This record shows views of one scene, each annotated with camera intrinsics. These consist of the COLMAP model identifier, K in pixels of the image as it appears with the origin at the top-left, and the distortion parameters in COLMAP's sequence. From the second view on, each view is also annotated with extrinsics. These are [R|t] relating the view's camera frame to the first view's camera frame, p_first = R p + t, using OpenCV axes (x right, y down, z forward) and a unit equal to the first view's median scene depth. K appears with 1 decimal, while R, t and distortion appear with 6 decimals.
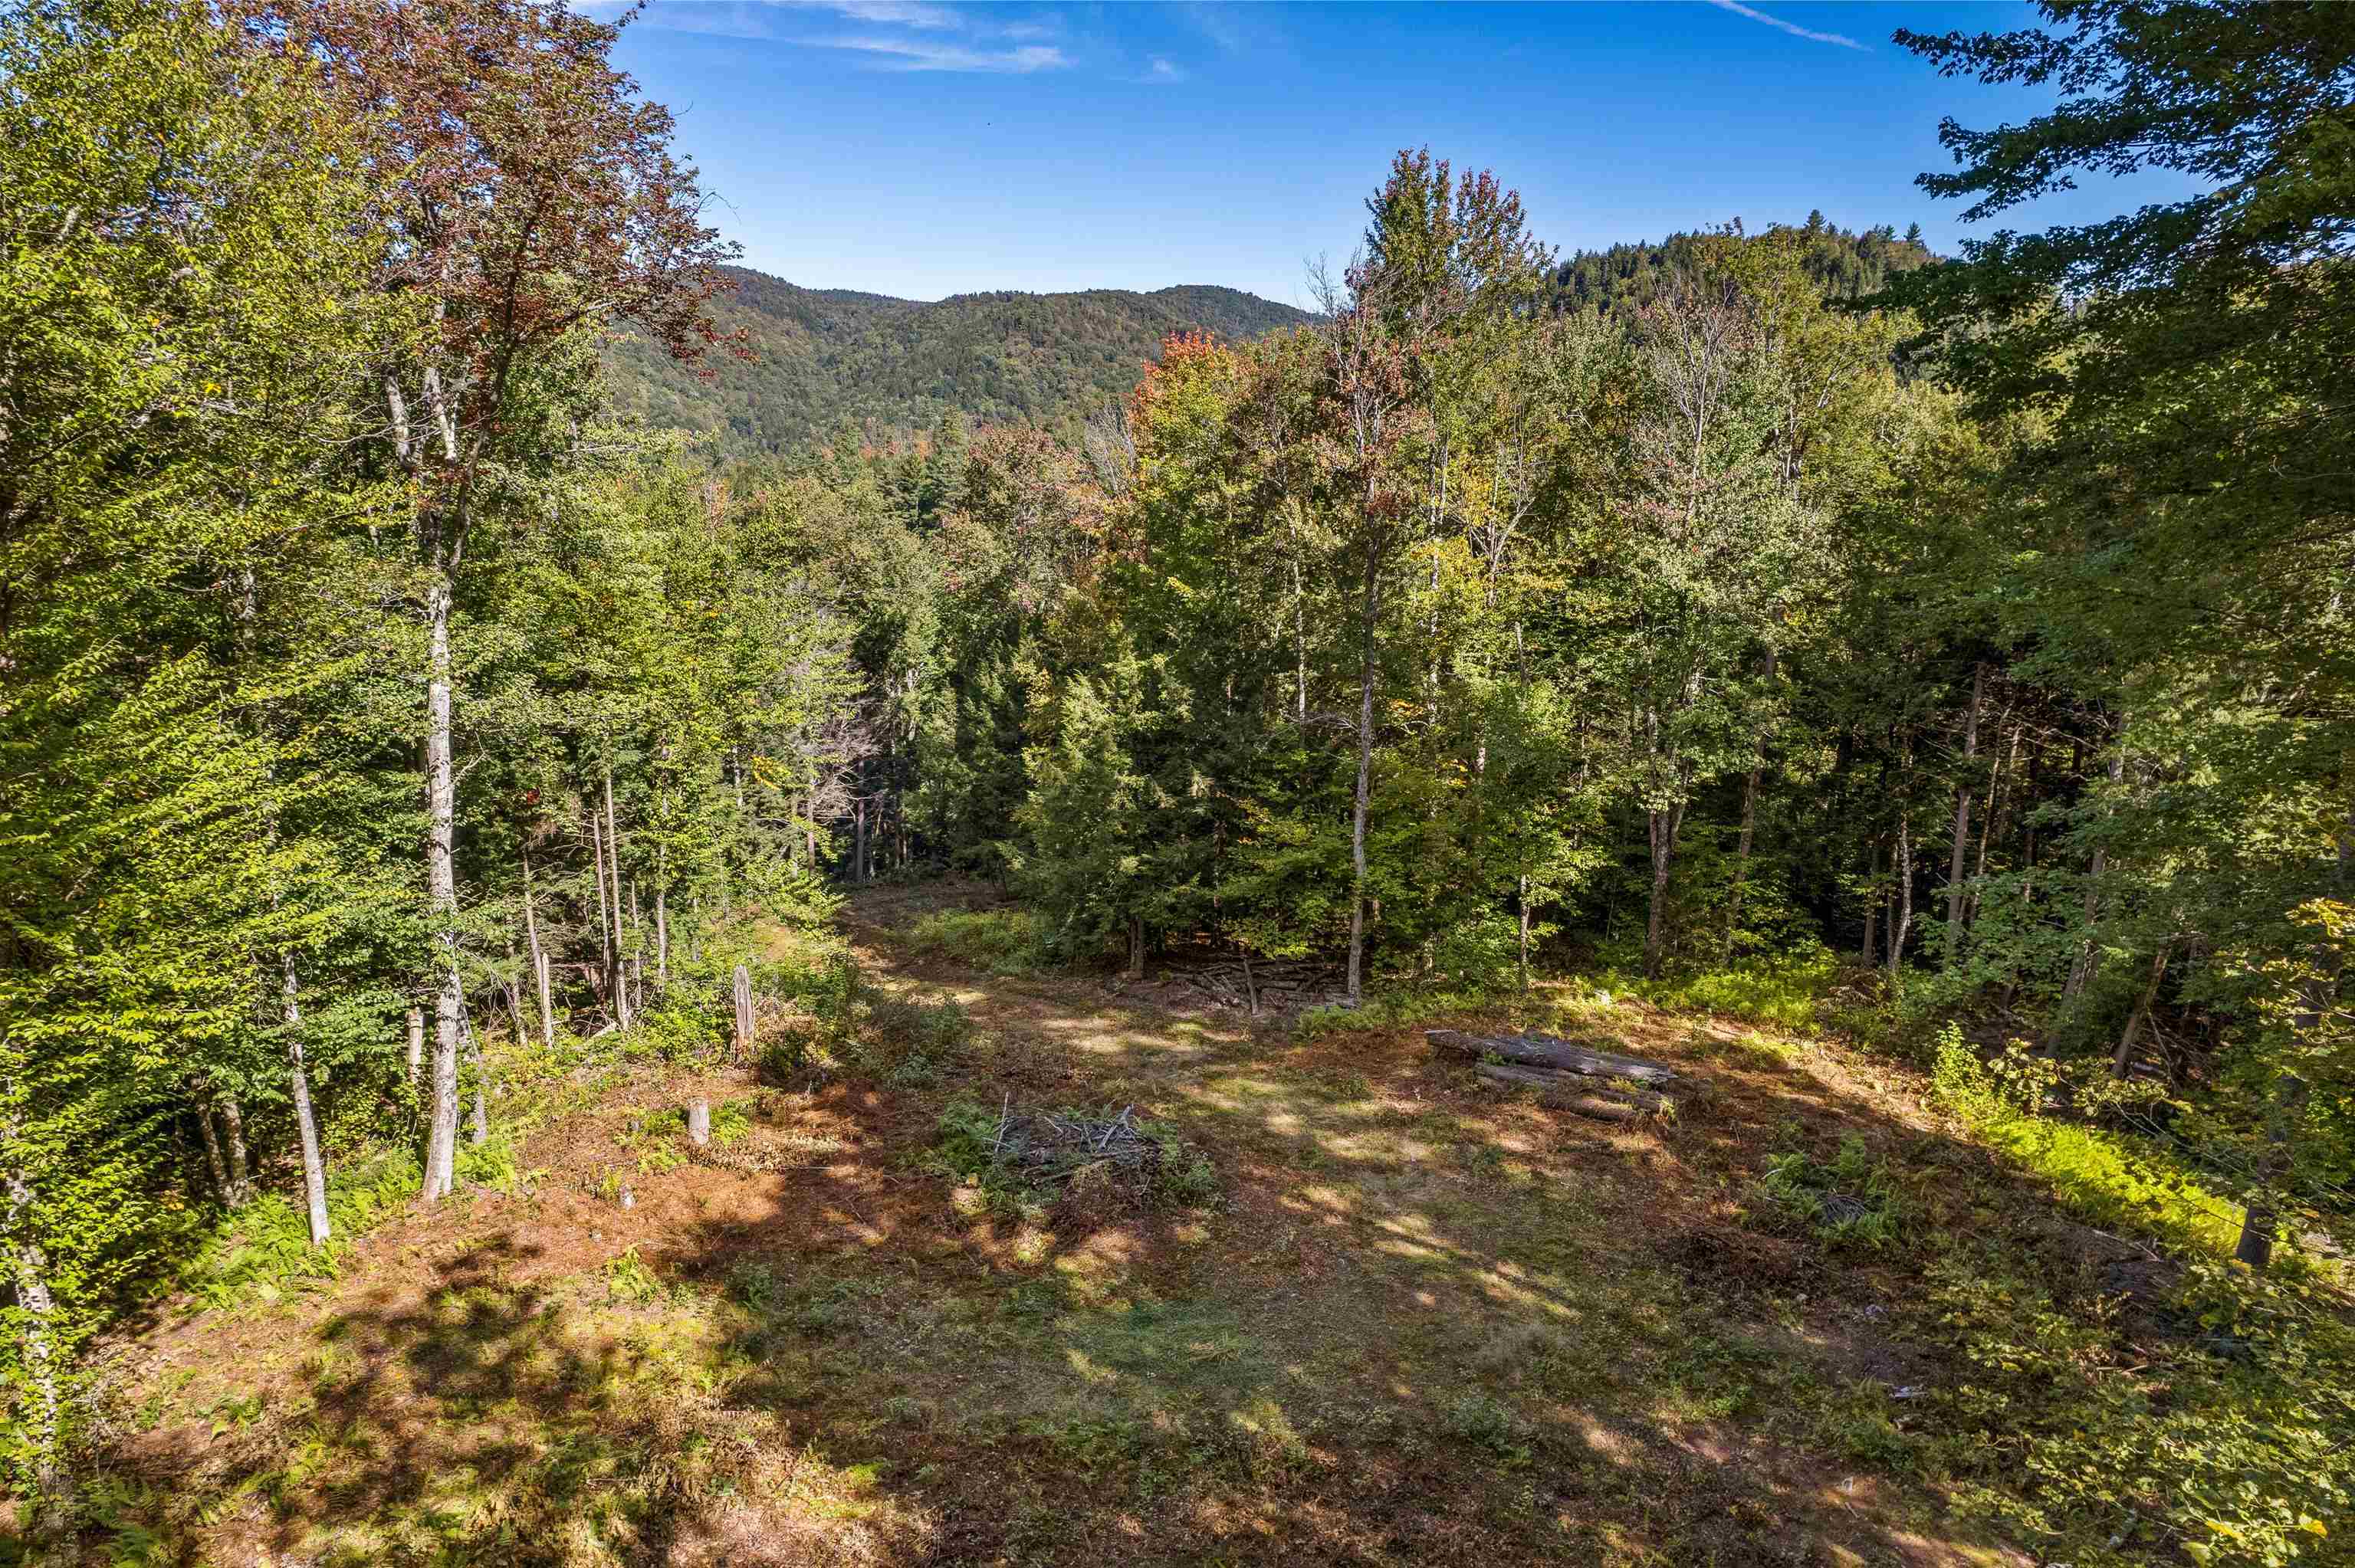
lens RADIAL K [[1528.1, 0, 1178.2], [0, 1528.1, 785.9], [0, 0, 1]] dist [-0.022195, 0.008029]
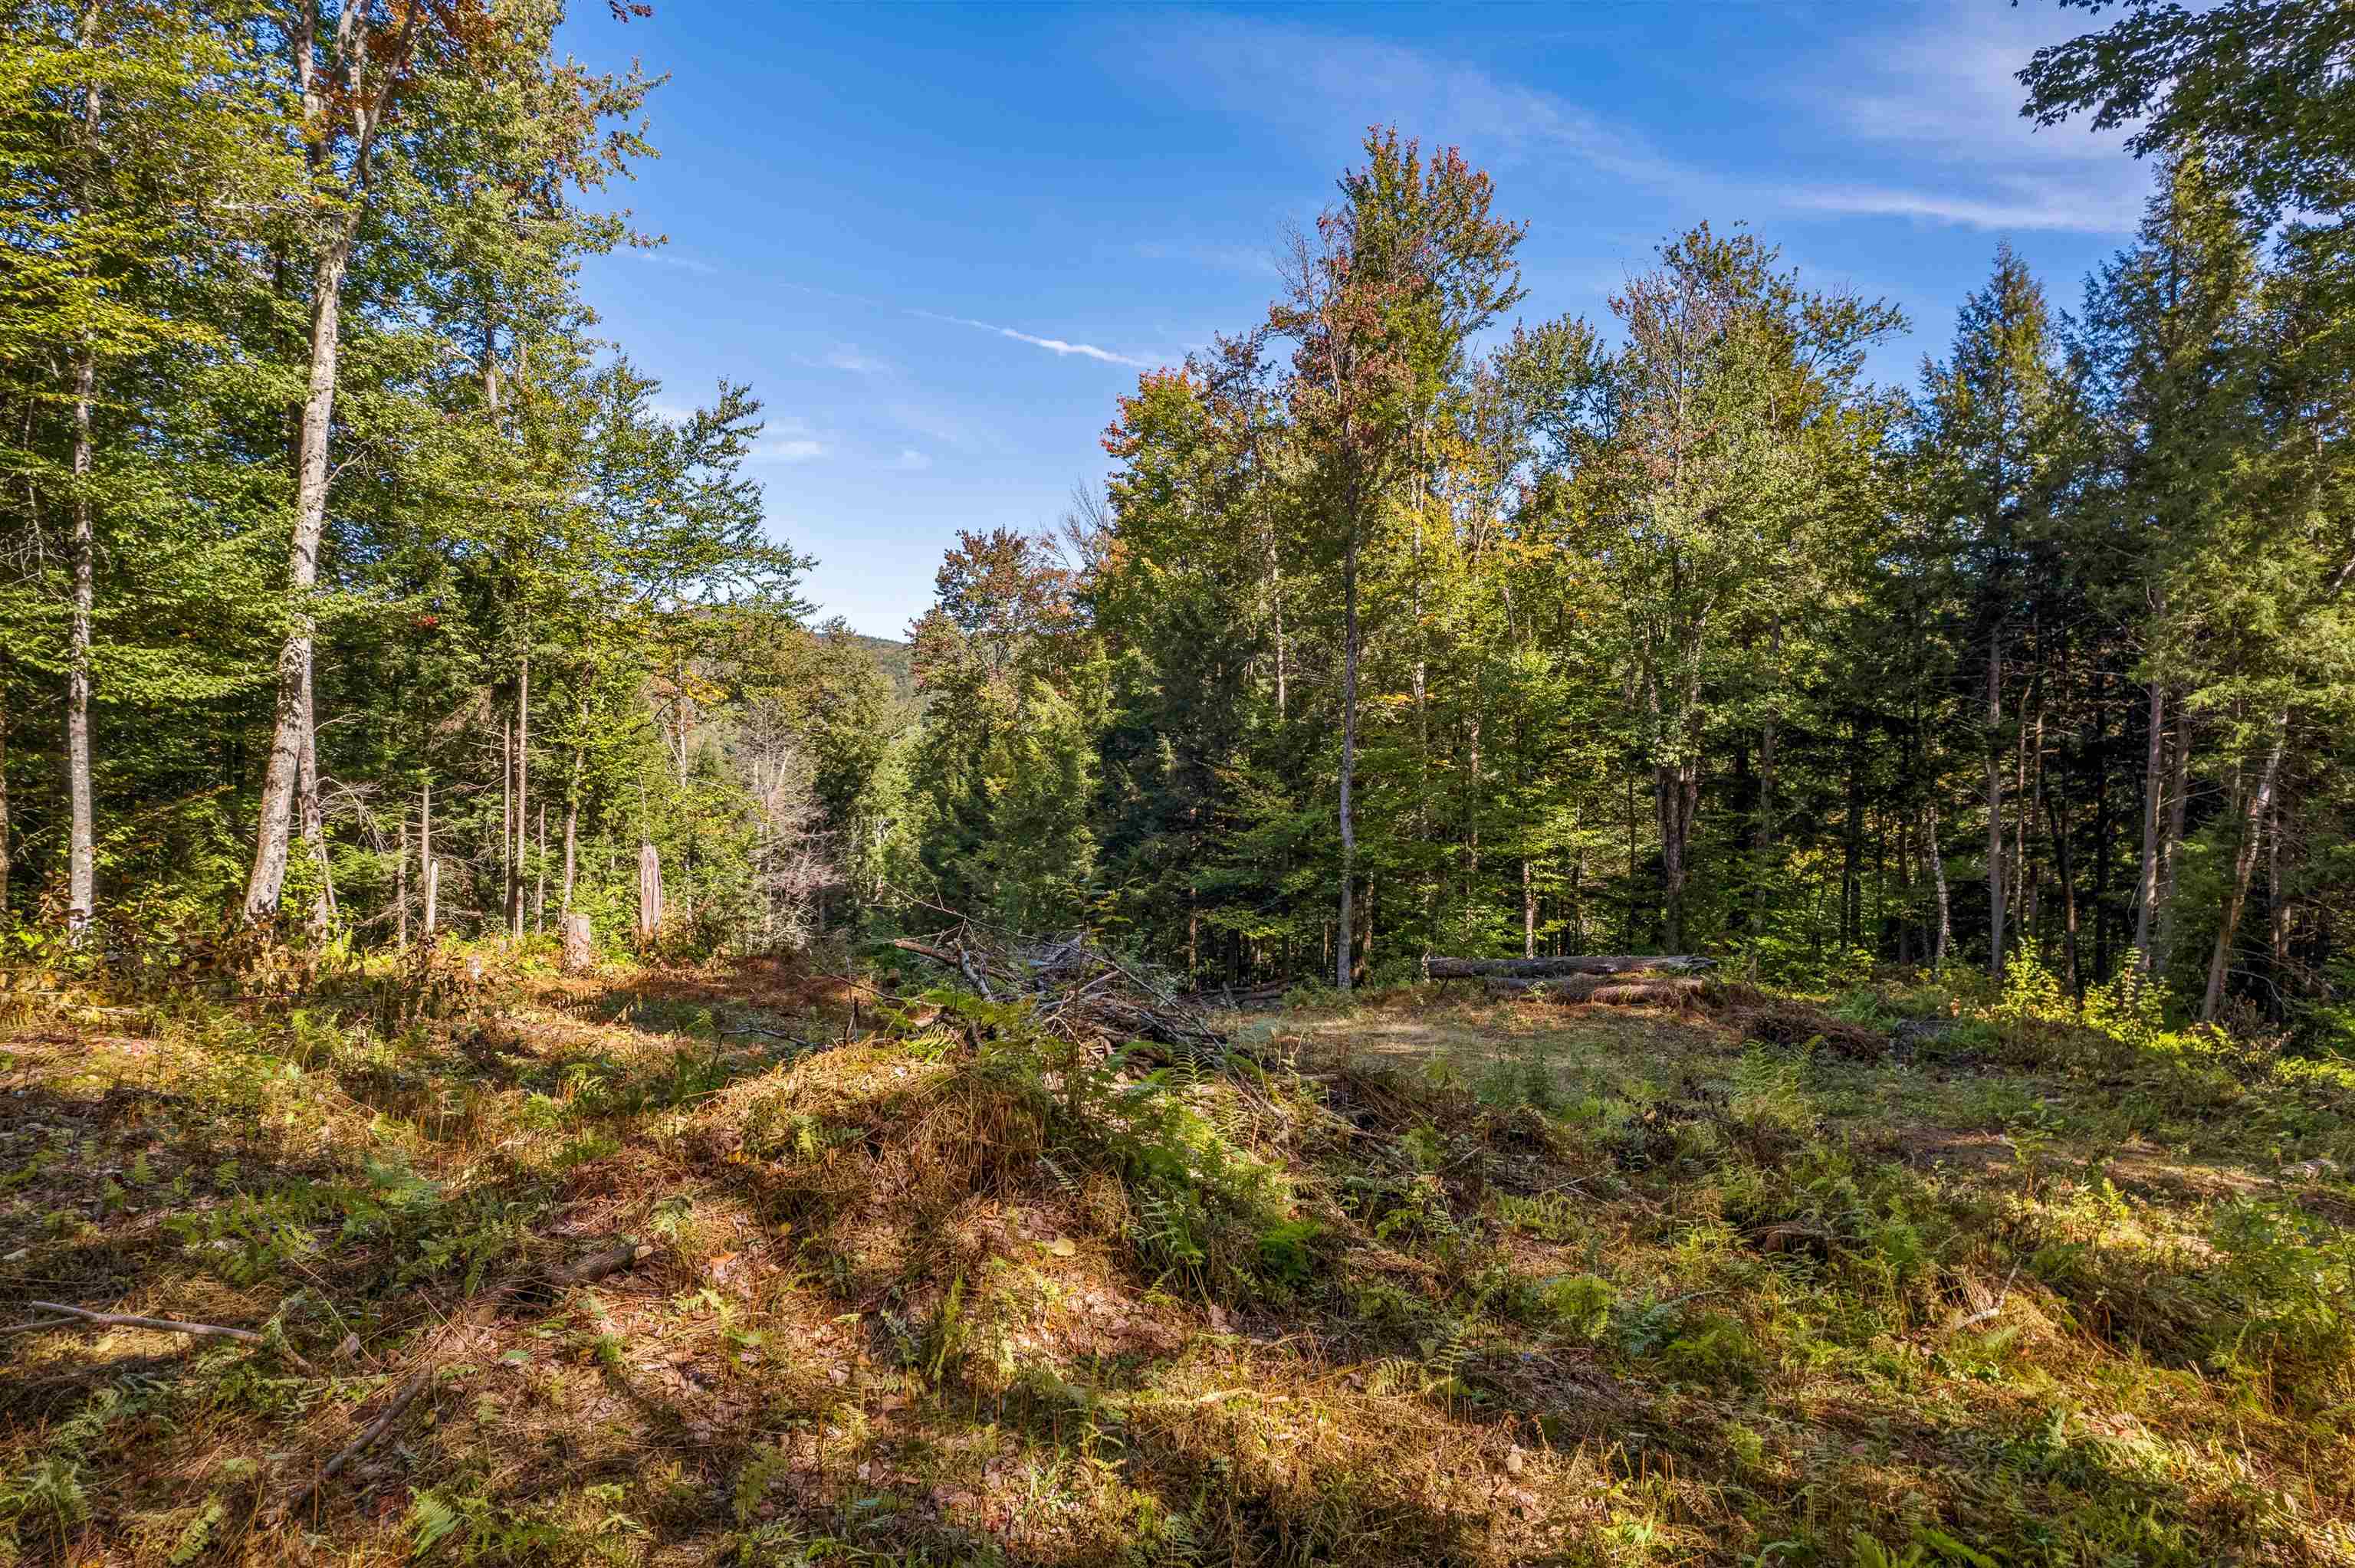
lens RADIAL K [[1528.1, 0, 1174.9], [0, 1528.1, 788.1], [0, 0, 1]] dist [-0.022195, 0.008029]
pose [[0.999967, 0.001468, 0.008008, 0.008208], [0.000342, 0.975180, -0.221411, 0.218573], [-0.008134, 0.221407, 0.975148, 0.098890]]
